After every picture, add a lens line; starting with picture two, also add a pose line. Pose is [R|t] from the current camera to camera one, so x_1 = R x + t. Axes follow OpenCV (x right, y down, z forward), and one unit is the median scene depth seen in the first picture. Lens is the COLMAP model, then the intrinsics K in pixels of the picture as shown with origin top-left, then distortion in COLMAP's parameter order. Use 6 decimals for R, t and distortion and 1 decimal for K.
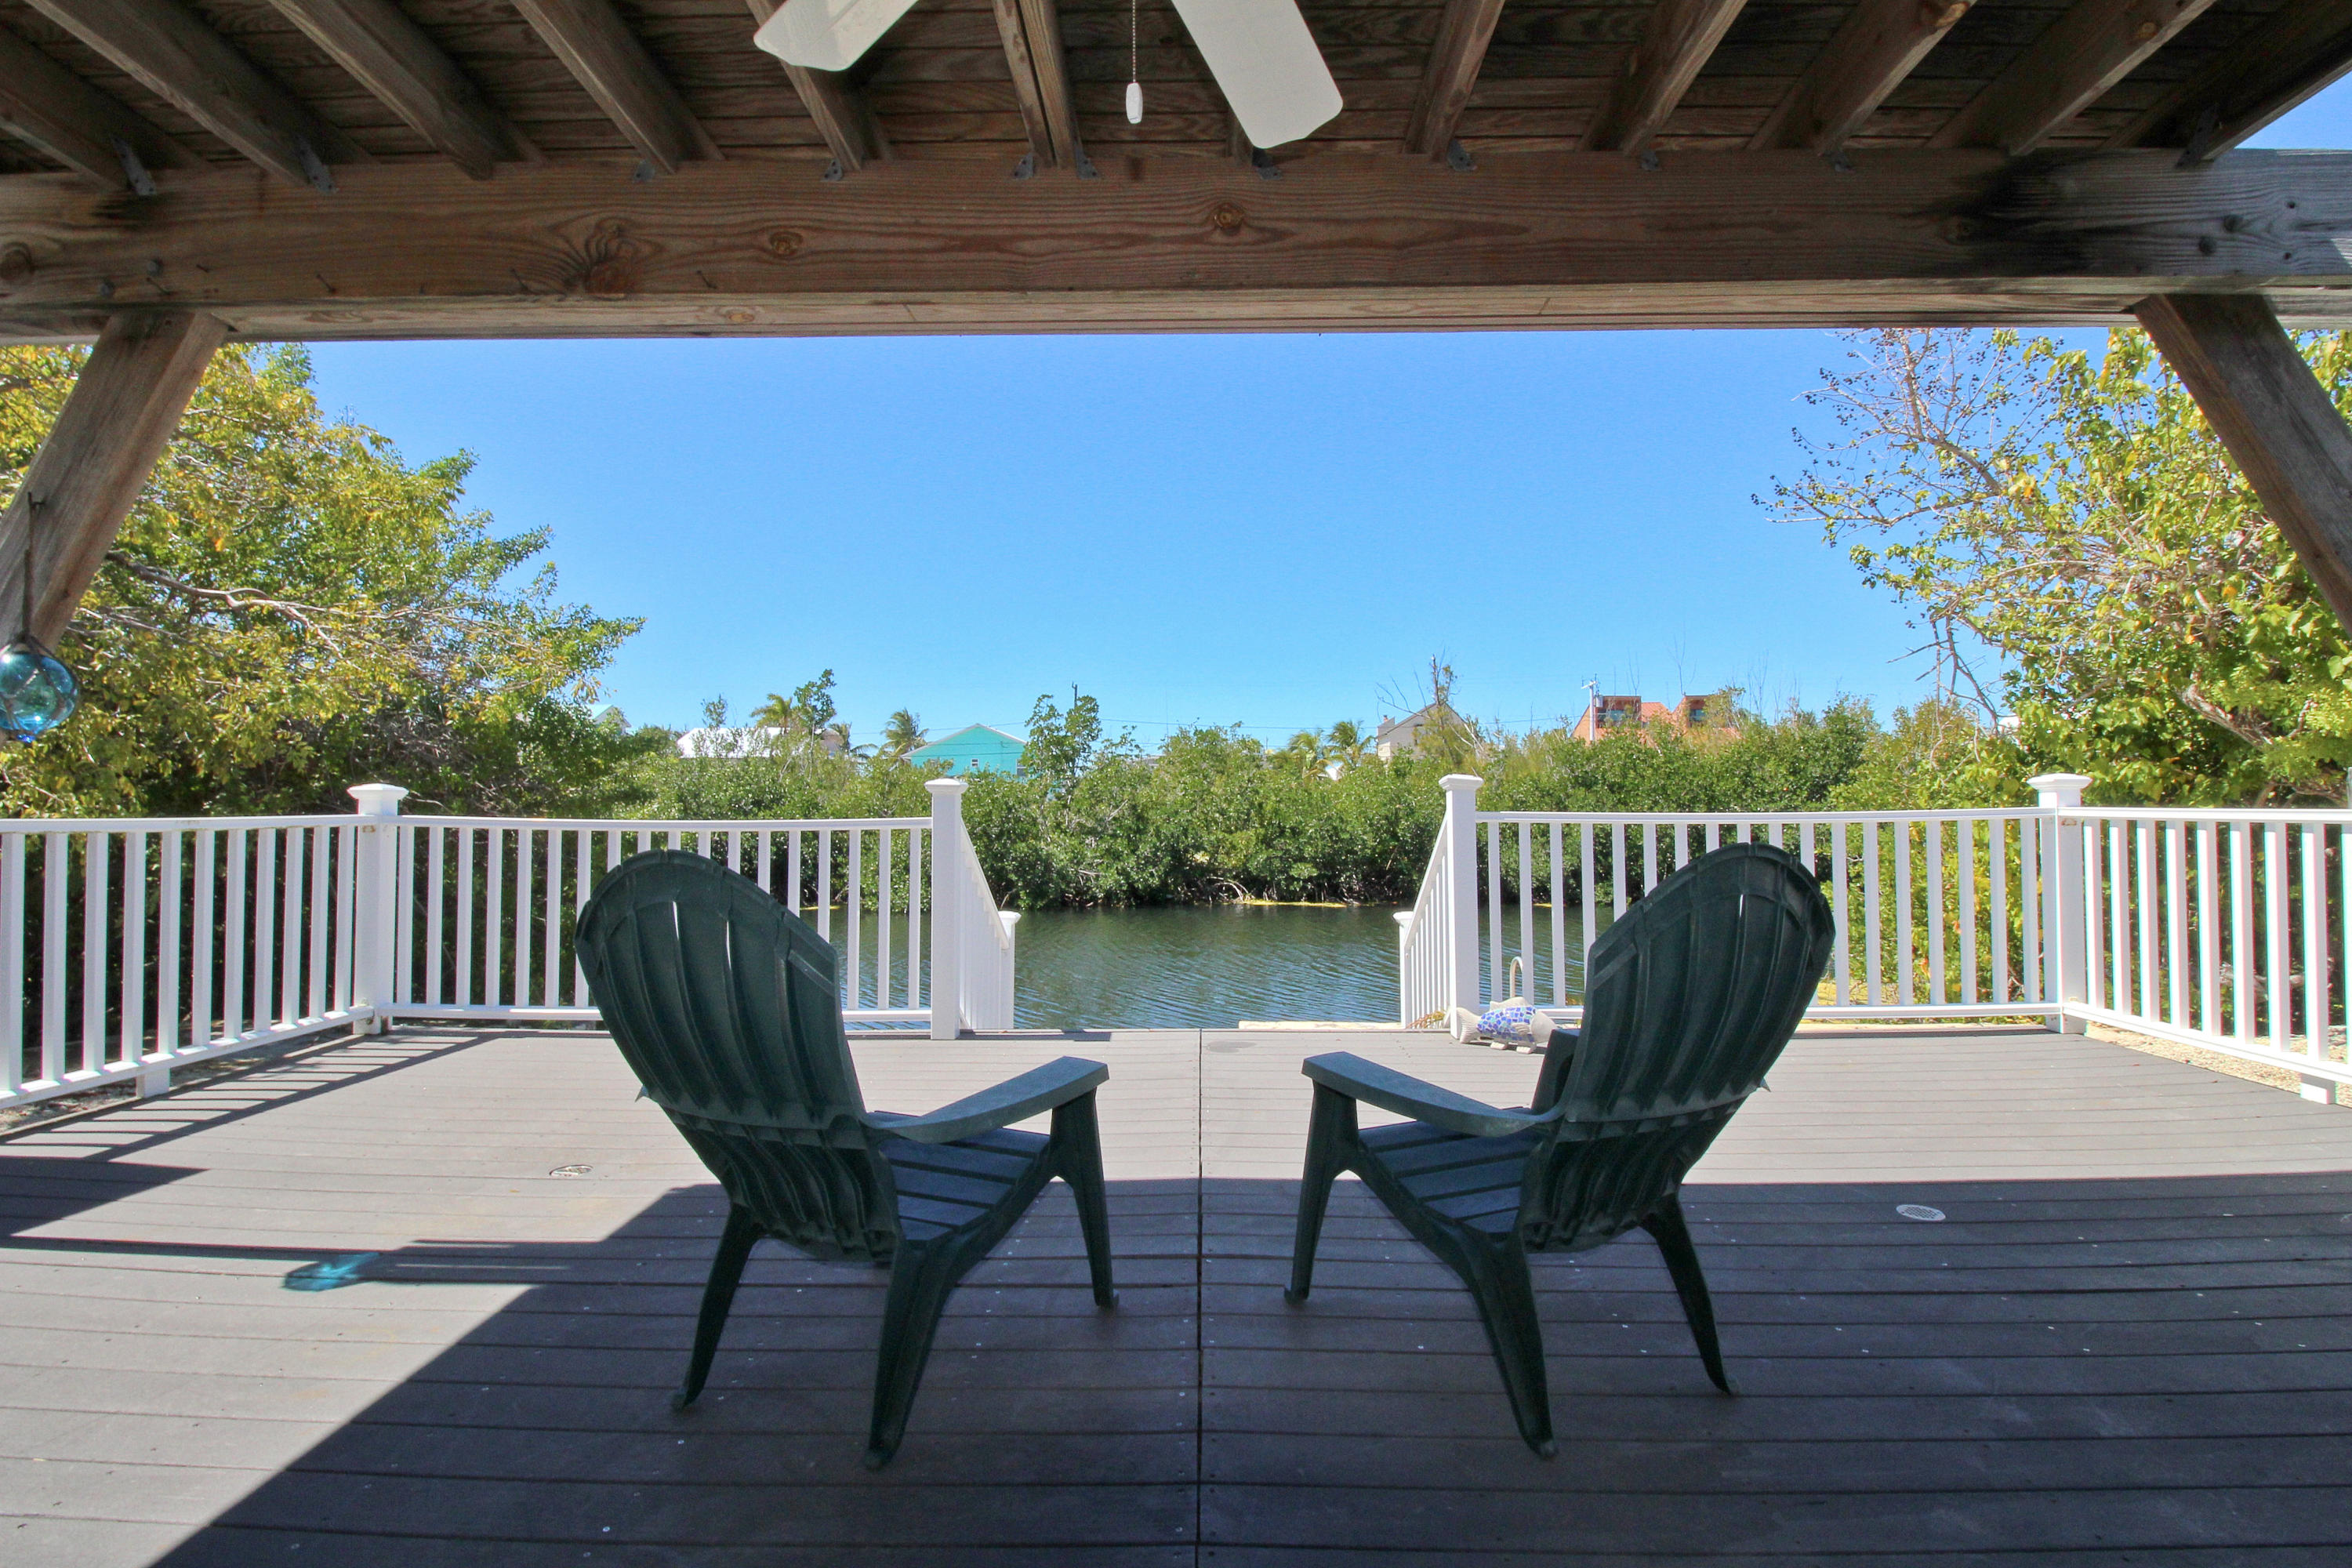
lens RADIAL K [[1097.0, 0, 1175.8], [0, 1097.0, 779.9], [0, 0, 1]] dist [0.006553, -0.017824]
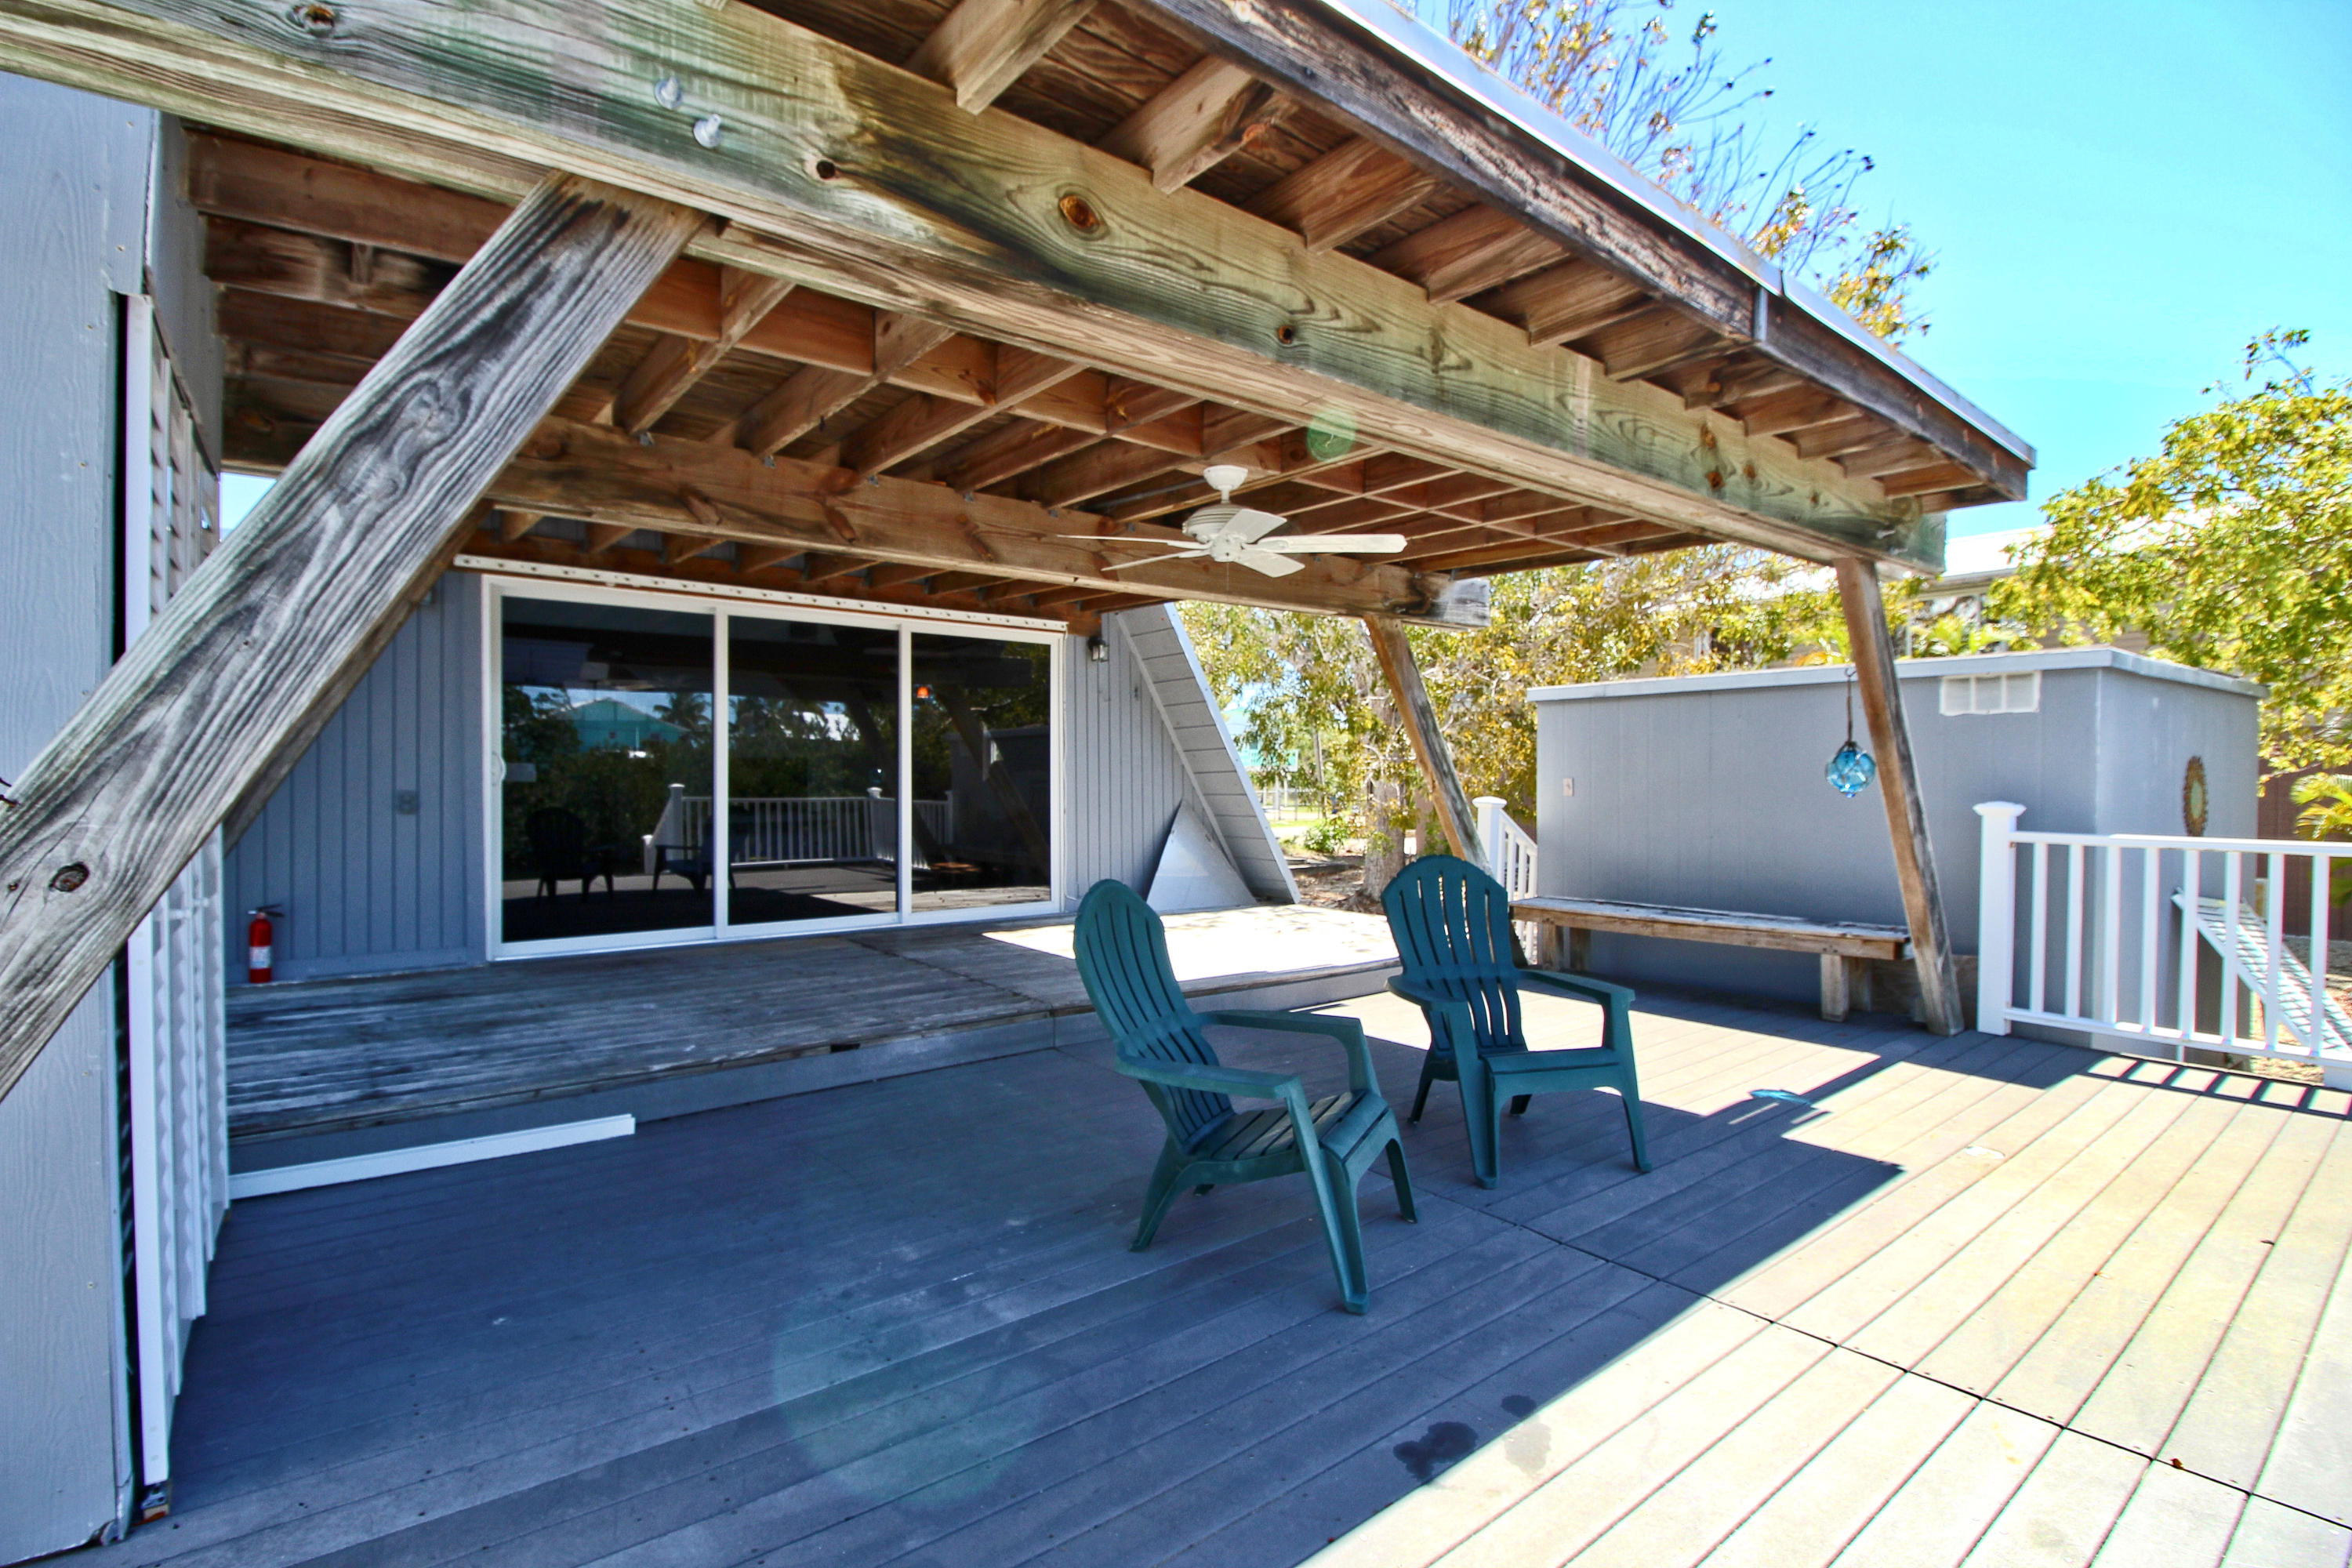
lens RADIAL K [[1109.1, 0, 1173.9], [0, 1109.1, 784.0], [0, 0, 1]] dist [0.001195, -0.011598]
pose [[-0.764256, 0.010025, -0.644835, 0.096028], [0.019812, 0.999772, -0.007939, -0.005566], [0.644609, -0.018842, -0.764280, 0.146691]]
